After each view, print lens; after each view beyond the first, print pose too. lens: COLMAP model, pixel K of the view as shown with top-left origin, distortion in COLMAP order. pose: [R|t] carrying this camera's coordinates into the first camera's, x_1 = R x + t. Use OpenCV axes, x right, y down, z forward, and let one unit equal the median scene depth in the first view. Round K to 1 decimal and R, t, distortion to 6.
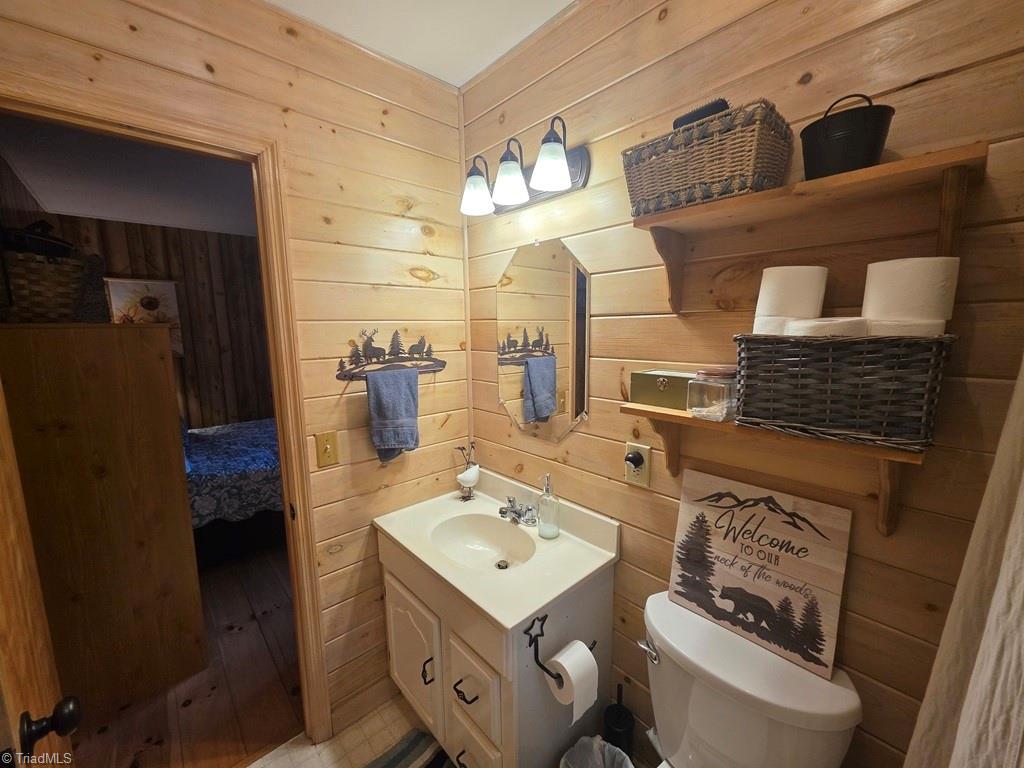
lens RADIAL K [[408.6, 0, 512.3], [0, 408.6, 381.9], [0, 0, 1]] dist [0.003459, -0.000157]
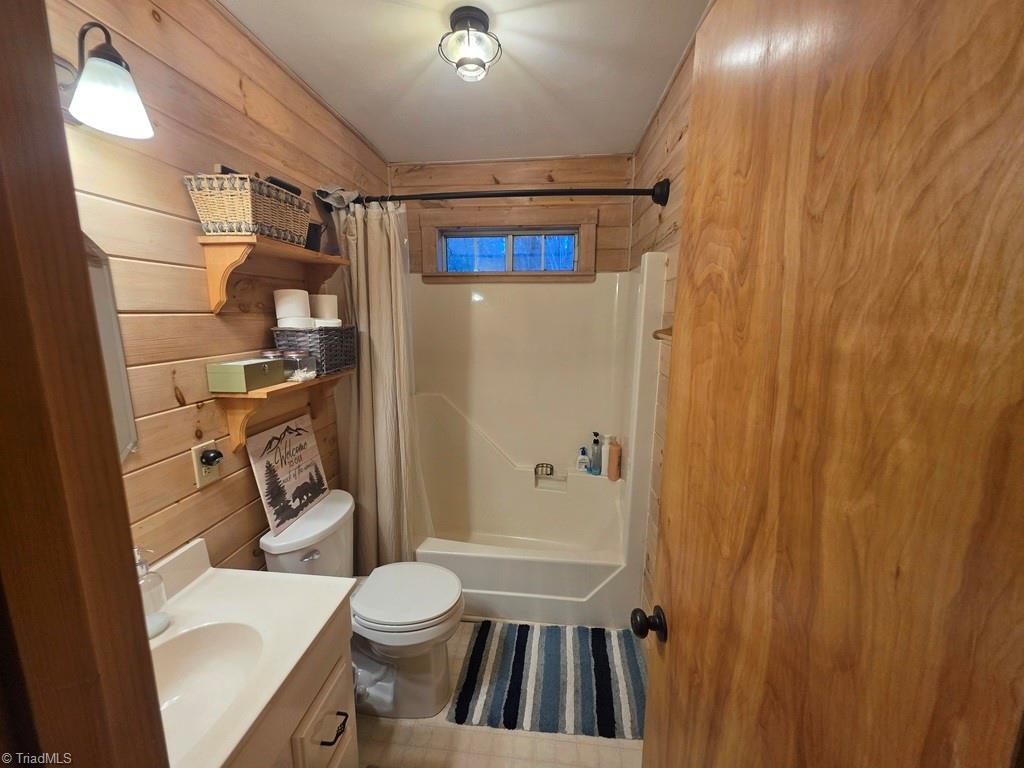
lens RADIAL K [[408.6, 0, 510.3], [0, 408.6, 384.4], [0, 0, 1]] dist [0.003459, -0.000157]
pose [[-0.665027, -0.113733, 0.738109, -1.110895], [0.112203, 0.961902, 0.249311, -0.183804], [-0.738343, 0.248616, -0.626929, 1.267635]]
